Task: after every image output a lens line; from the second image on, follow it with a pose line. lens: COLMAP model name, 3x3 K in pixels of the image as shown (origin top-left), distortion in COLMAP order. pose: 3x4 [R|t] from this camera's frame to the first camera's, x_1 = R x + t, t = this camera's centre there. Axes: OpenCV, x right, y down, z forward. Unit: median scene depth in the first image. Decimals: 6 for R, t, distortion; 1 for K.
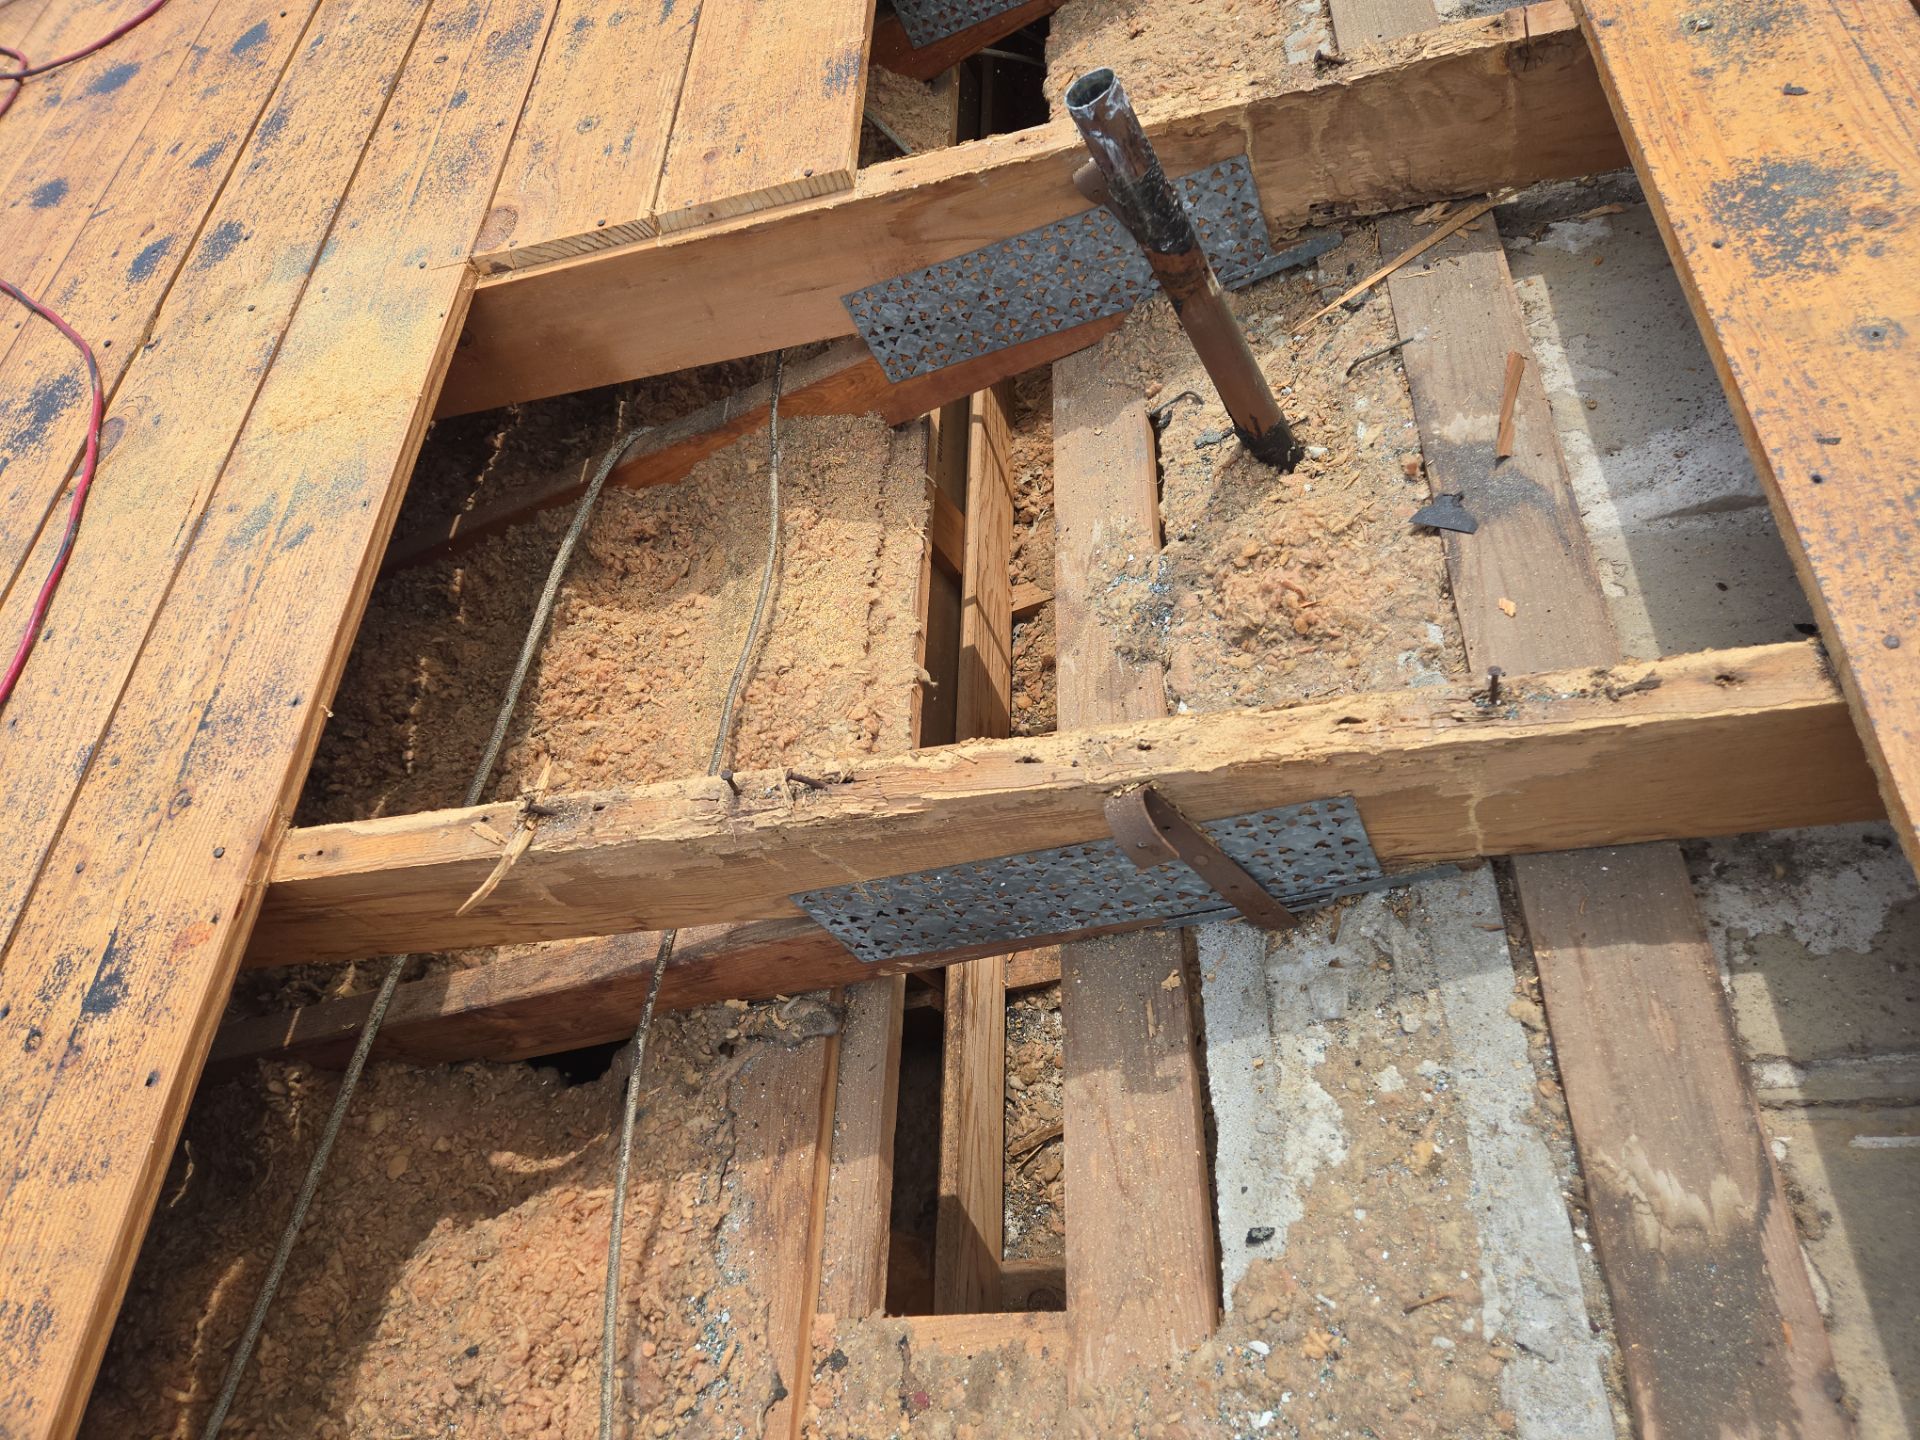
lens RADIAL K [[1260.6, 0, 965.0], [0, 1260.6, 778.9], [0, 0, 1]] dist [0.048663, -0.051126]
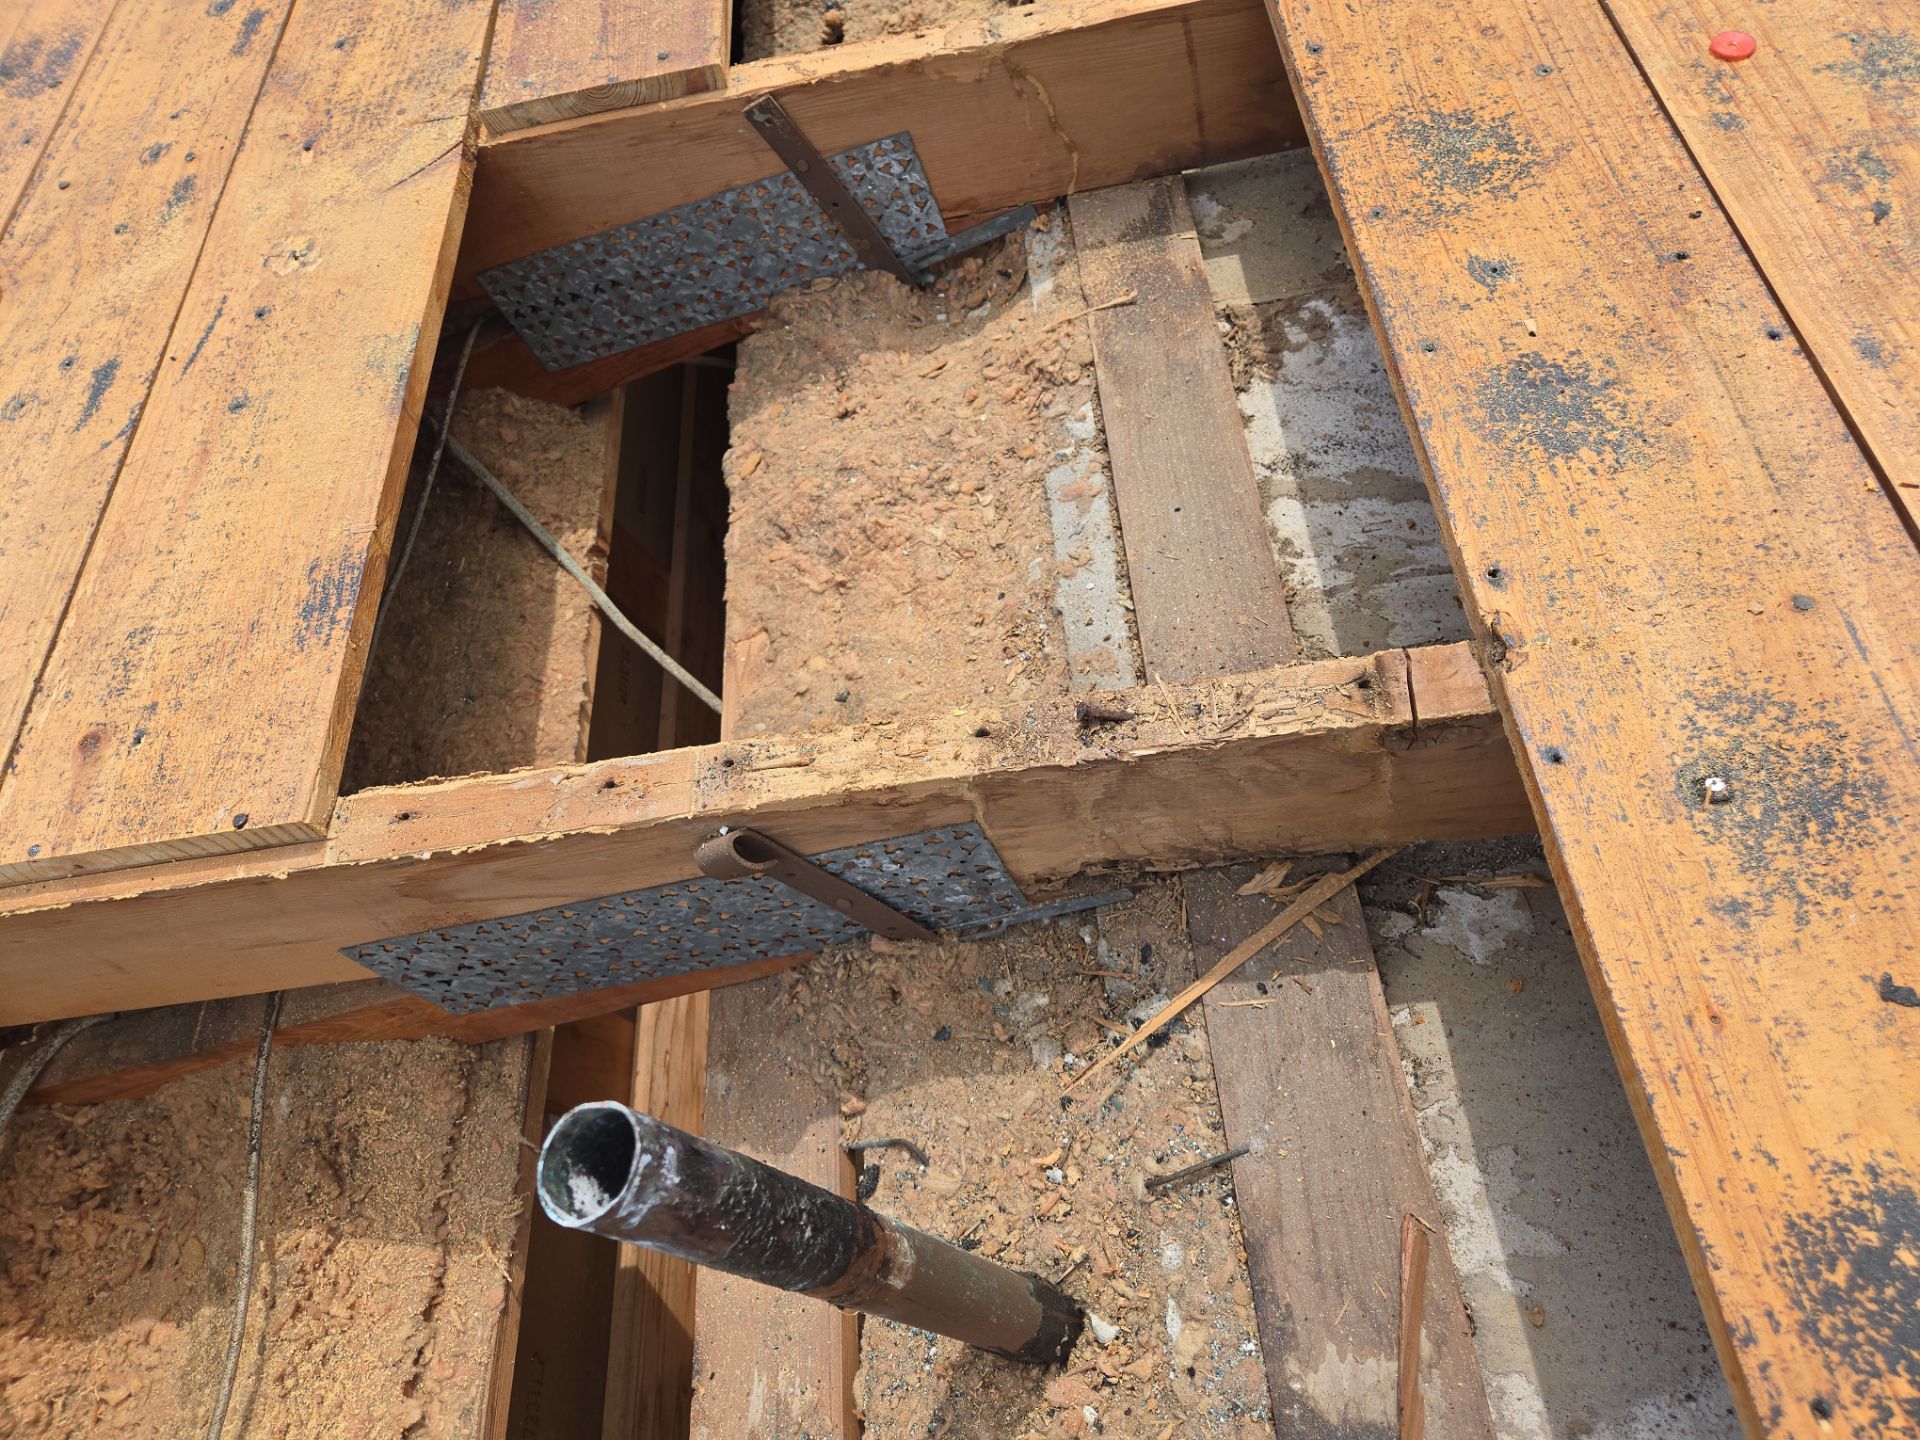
lens RADIAL K [[1271.2, 0, 968.2], [0, 1271.2, 757.0], [0, 0, 1]] dist [0.059088, -0.064740]
pose [[0.989669, -0.022510, 0.141593, 0.128369], [0.025146, 0.999542, -0.016855, -0.504874], [-0.141149, 0.020241, 0.989781, 0.383206]]
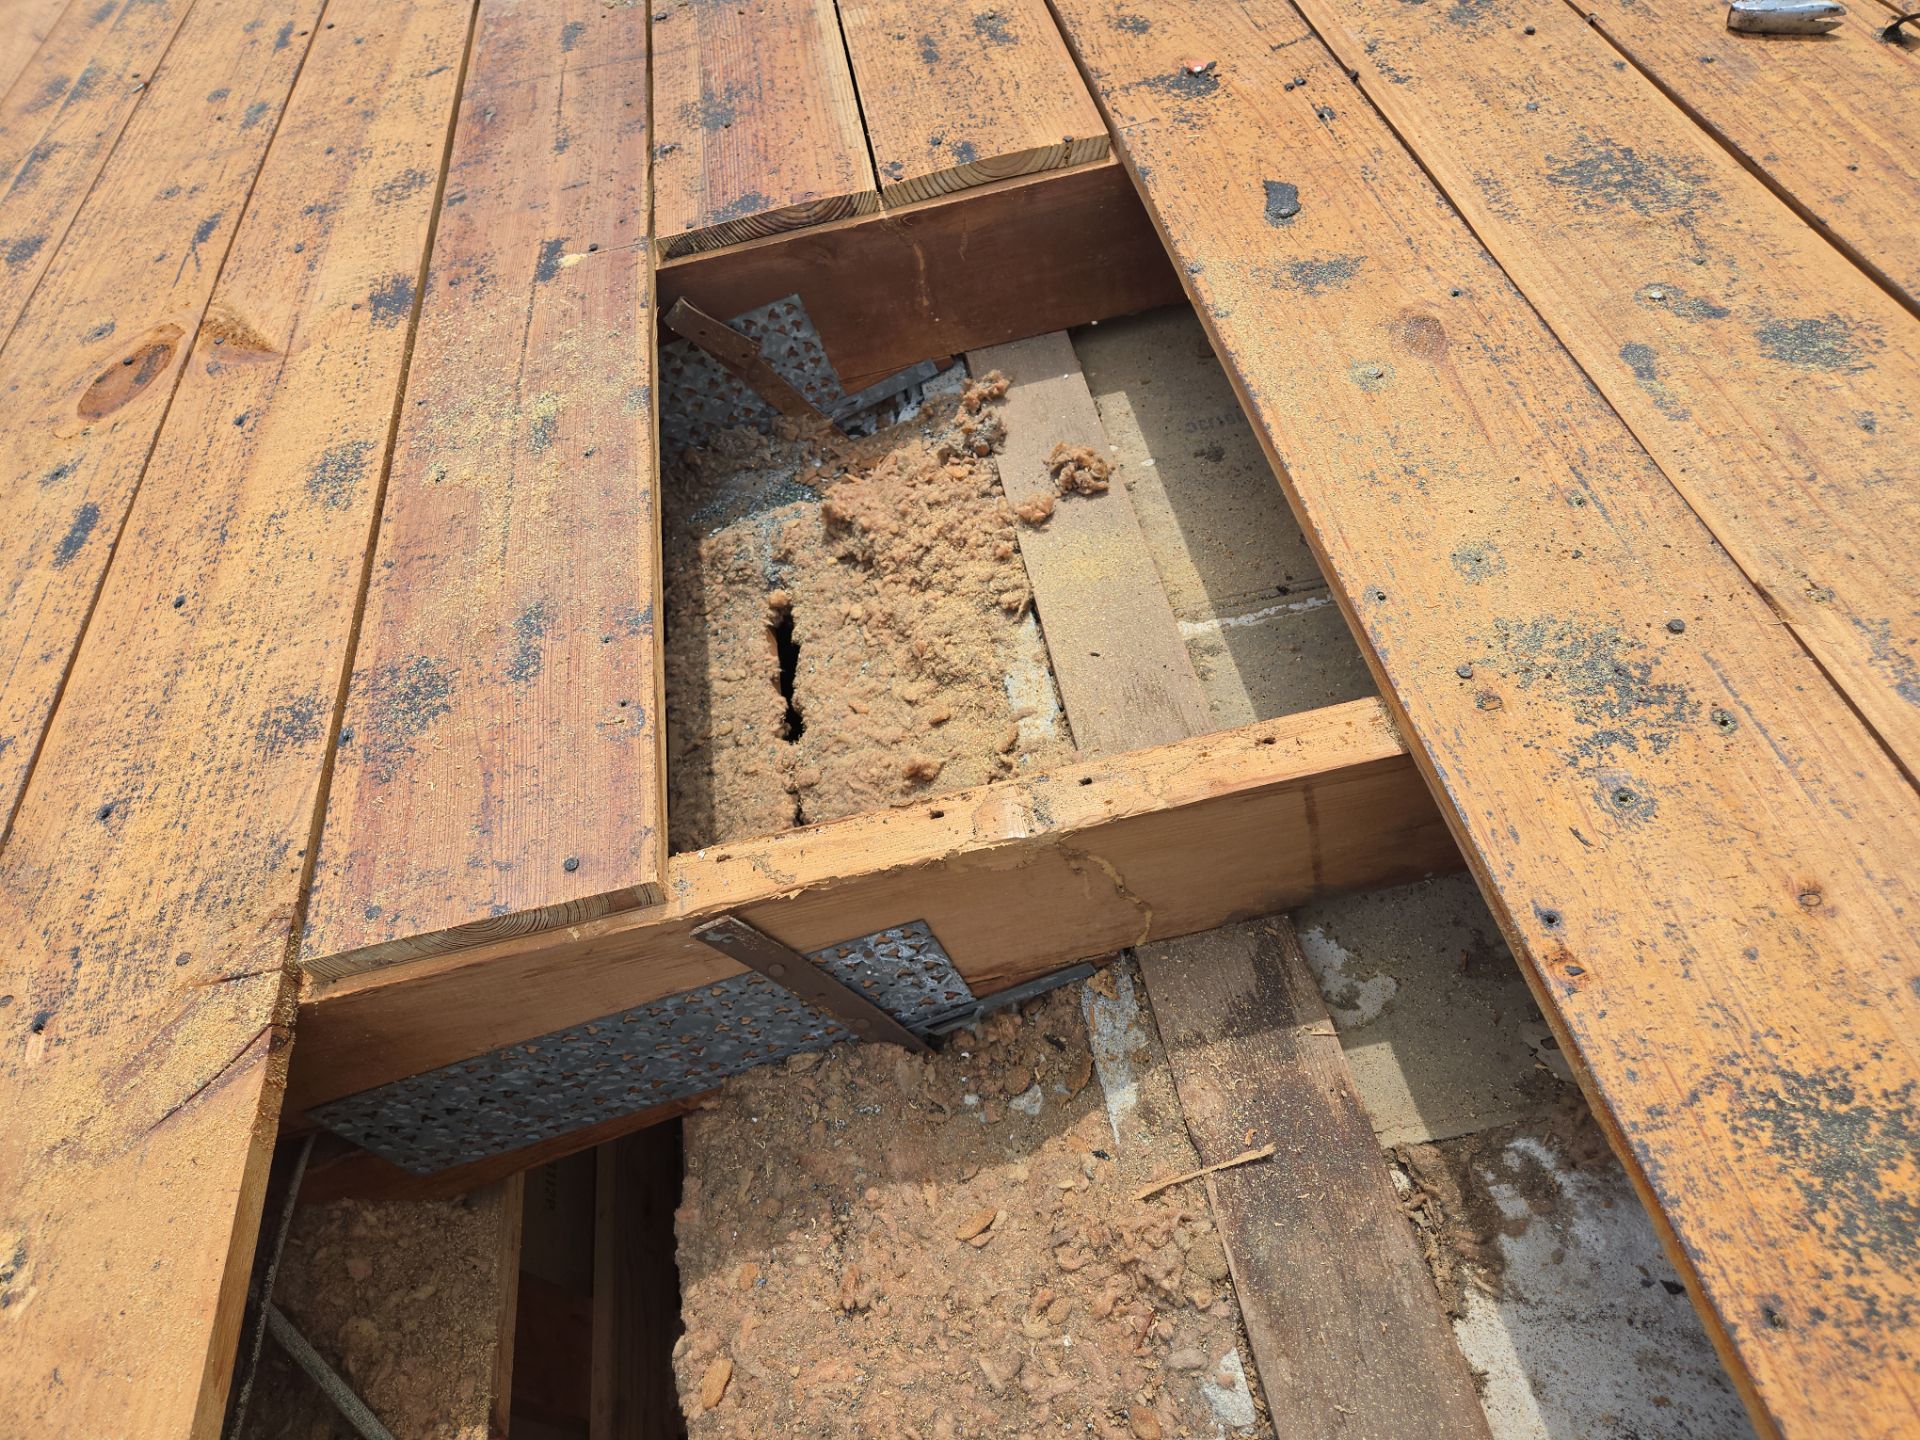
lens RADIAL K [[1271.2, 0, 968.2], [0, 1271.2, 757.0], [0, 0, 1]] dist [0.059088, -0.064740]
pose [[0.975009, -0.069166, 0.211124, 0.116338], [0.105158, 0.980785, -0.164323, -0.940087], [-0.195701, 0.182418, 0.963548, 0.640104]]
